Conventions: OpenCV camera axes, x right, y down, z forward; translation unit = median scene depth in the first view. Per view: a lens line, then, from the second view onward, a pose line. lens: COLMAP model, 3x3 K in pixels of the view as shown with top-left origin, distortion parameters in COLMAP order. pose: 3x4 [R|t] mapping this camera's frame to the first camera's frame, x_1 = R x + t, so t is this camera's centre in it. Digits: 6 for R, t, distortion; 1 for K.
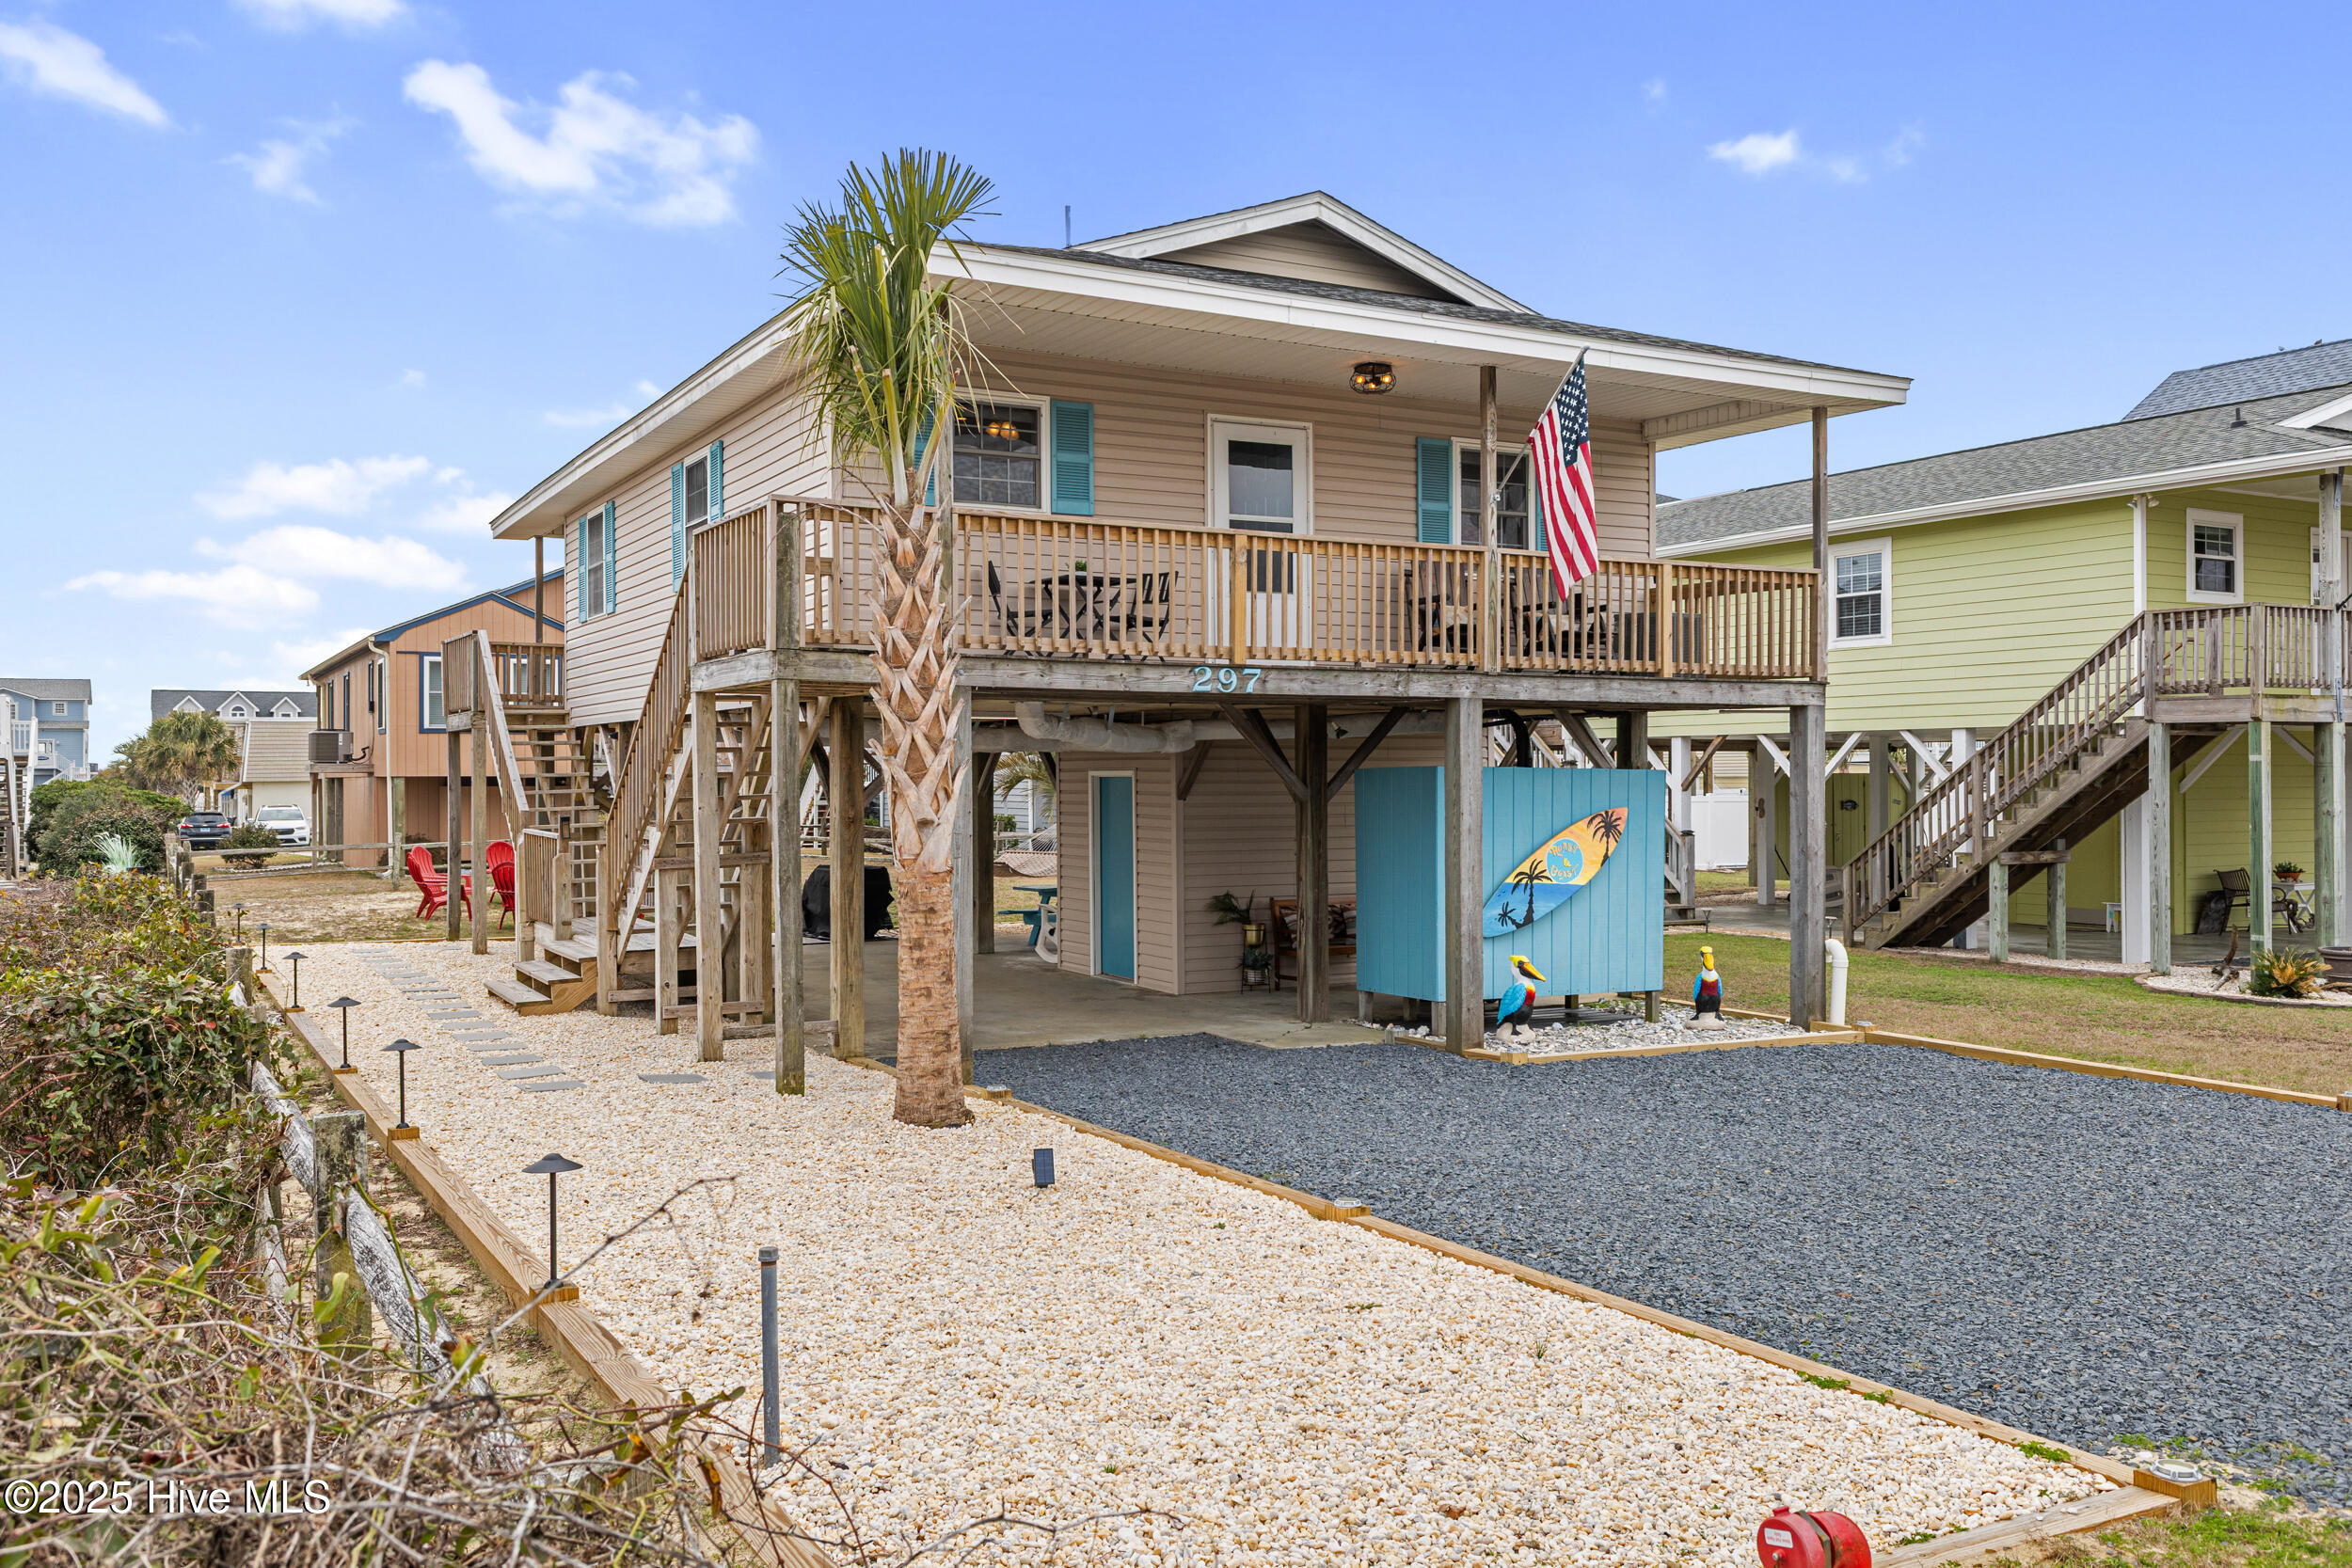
lens RADIAL K [[1923.9, 0, 1167.3], [0, 1923.9, 775.8], [0, 0, 1]] dist [-0.000743, -0.012583]
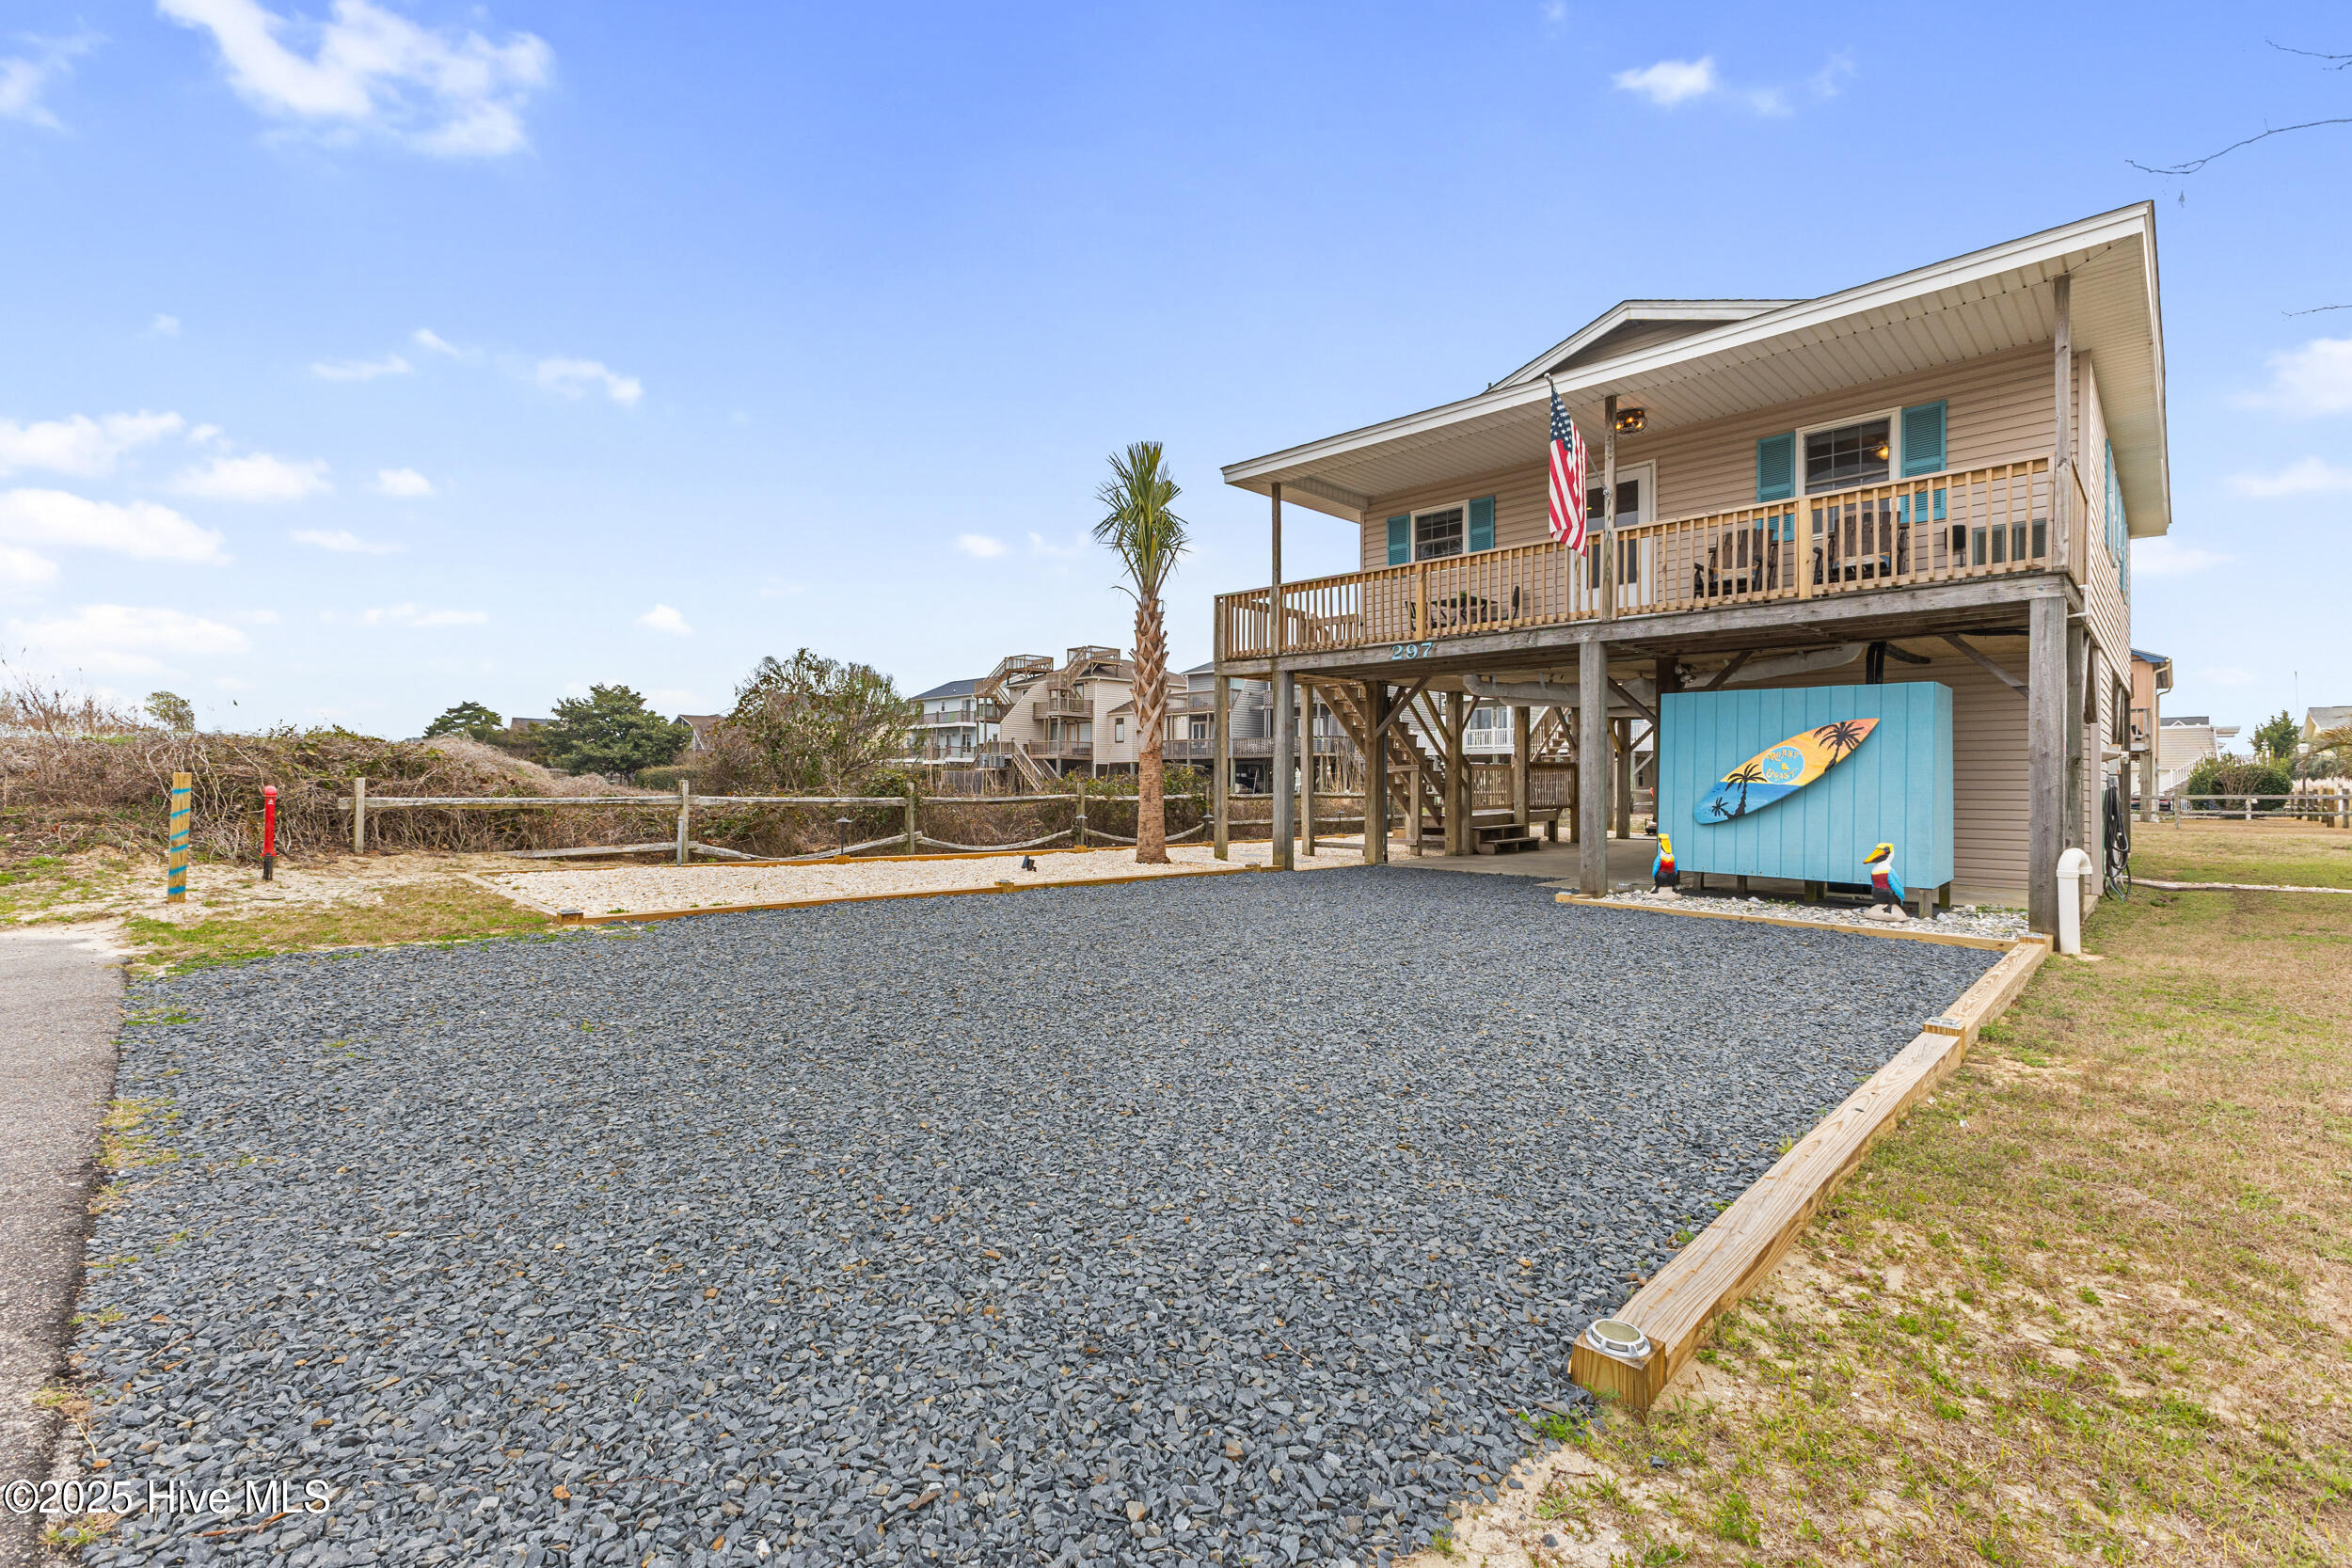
lens RADIAL K [[1013.9, 0, 1176.0], [0, 1013.9, 780.3], [0, 0, 1]] dist [0.013104, -0.003784]
pose [[0.290954, 0.001842, -0.956735, 0.695924], [-0.003218, 0.999994, 0.000947, 0.053807], [0.956732, 0.002803, 0.290958, 0.449408]]
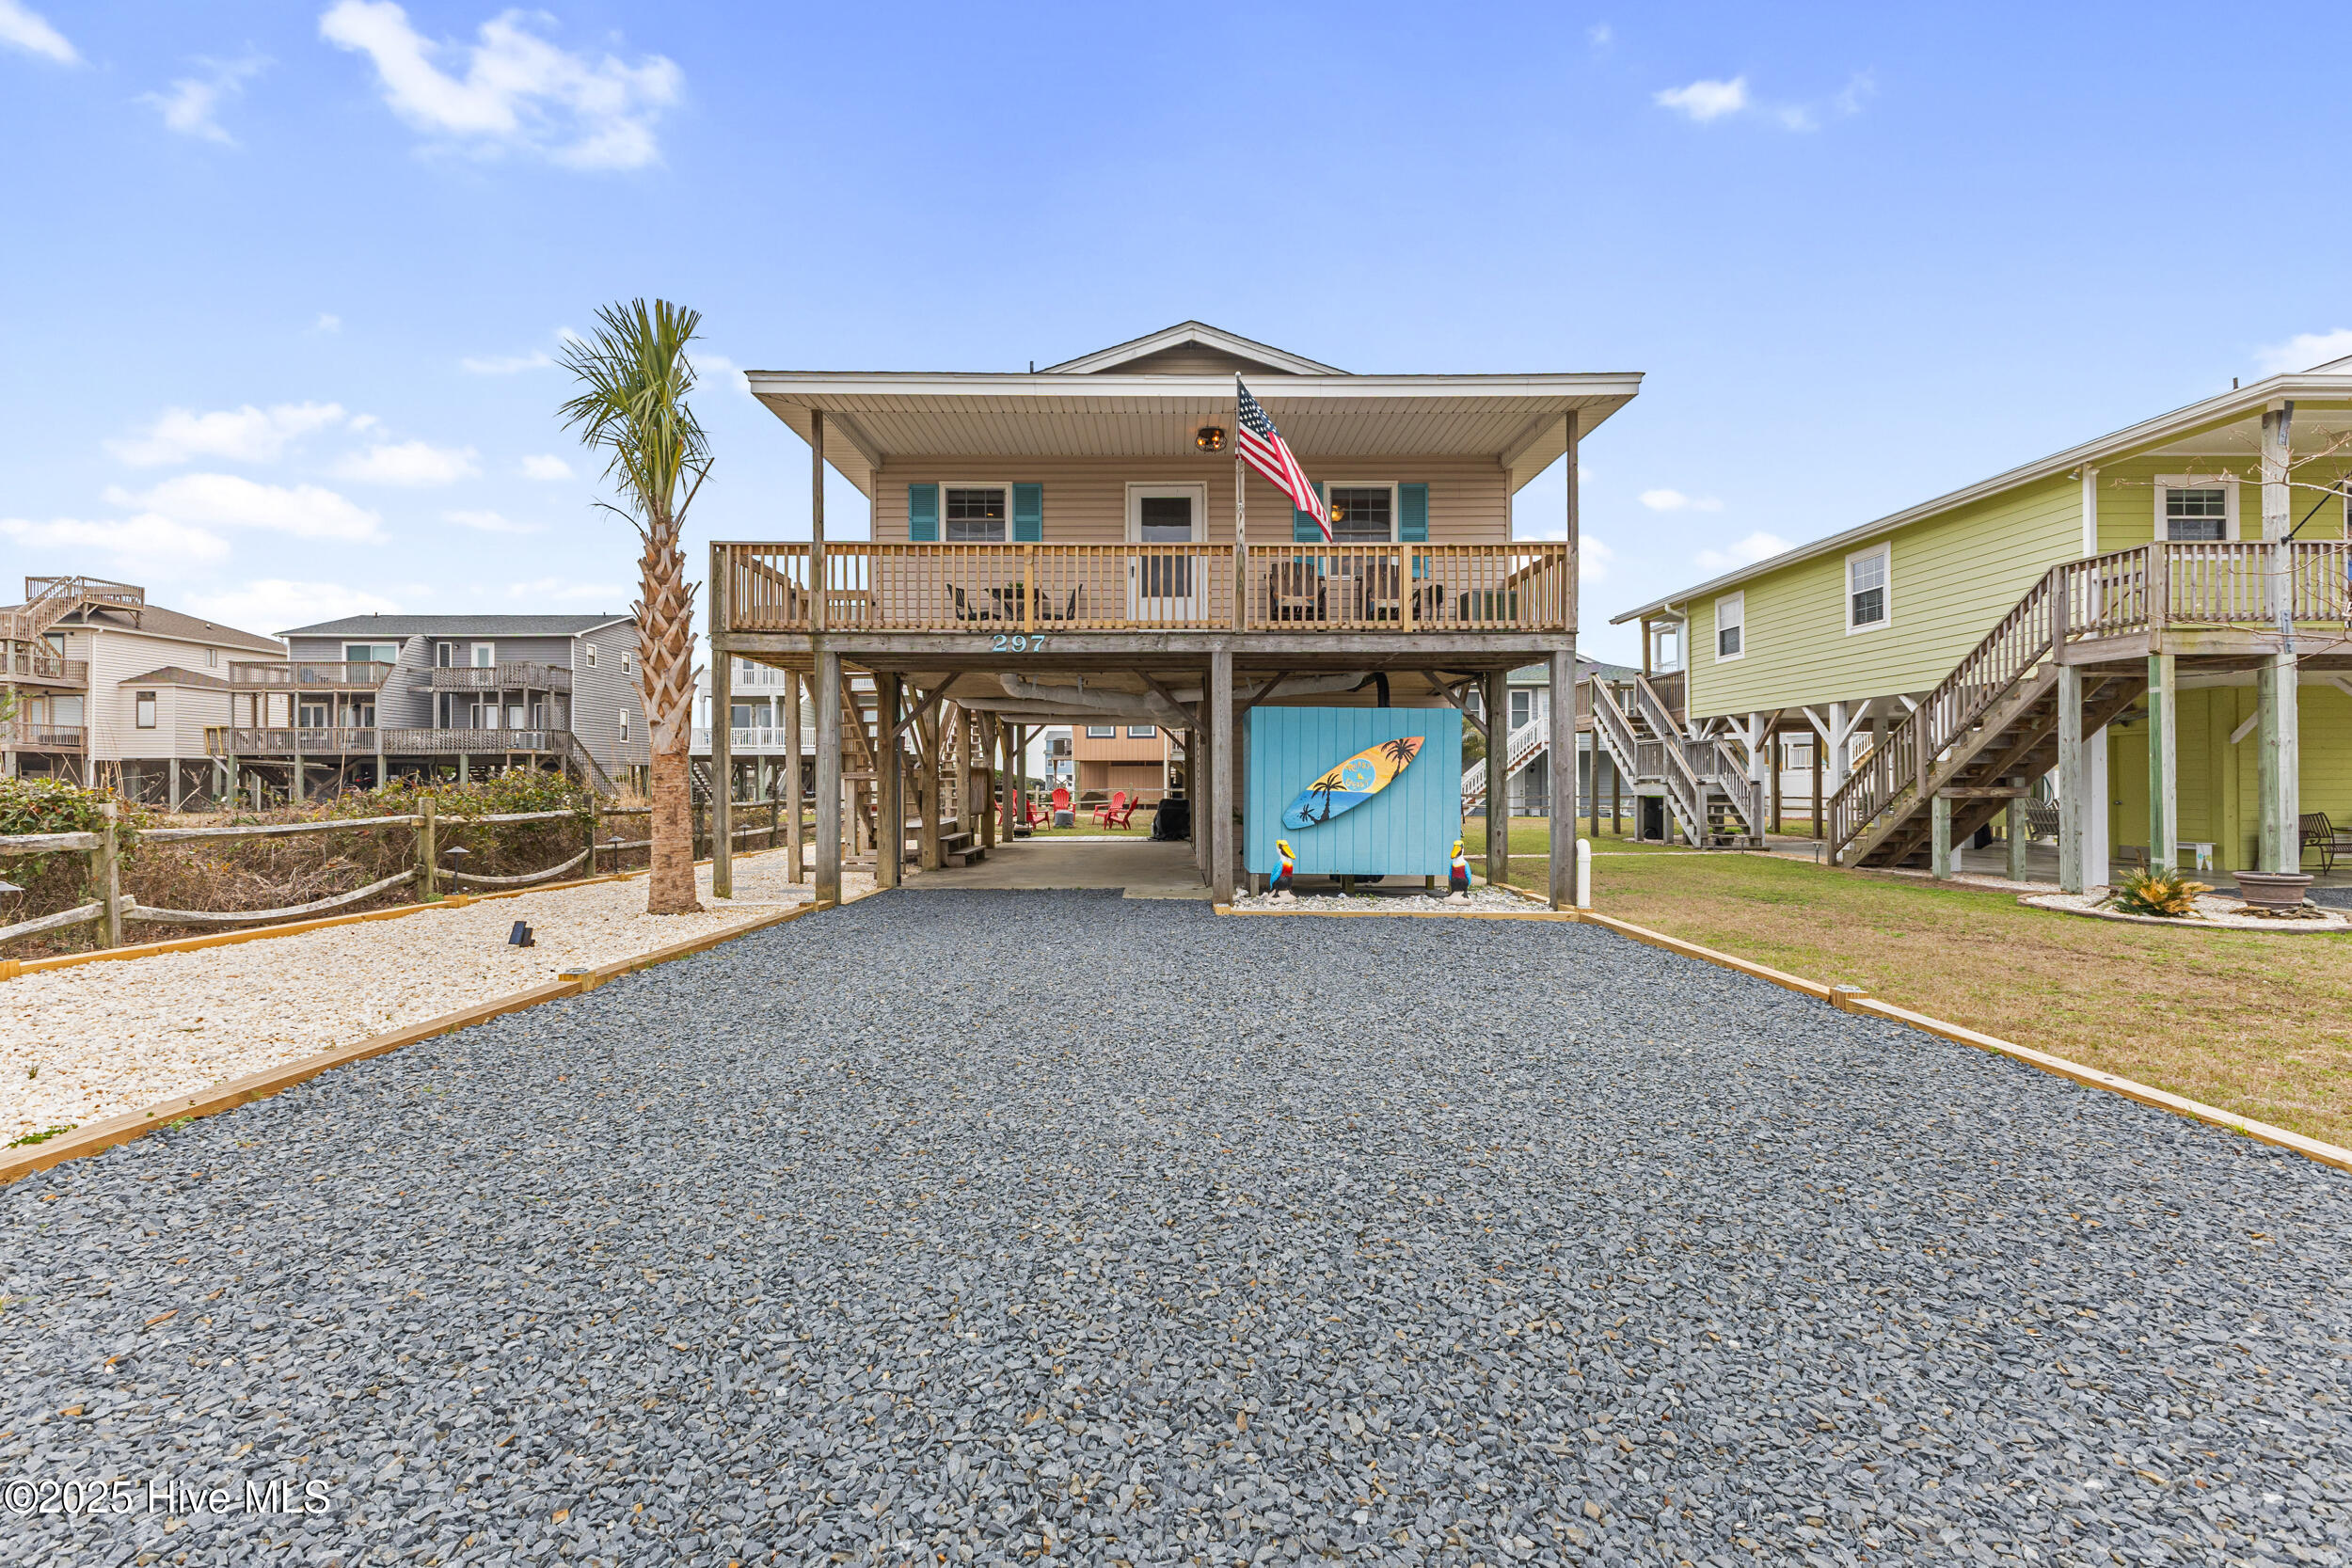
lens RADIAL K [[1013.9, 0, 1178.8], [0, 1013.9, 773.4], [0, 0, 1]] dist [0.013104, -0.003784]
pose [[0.882722, -0.004139, -0.469877, 0.427267], [0.001239, 0.999978, -0.006482, 0.047136], [0.469894, 0.005140, 0.882708, 0.302872]]
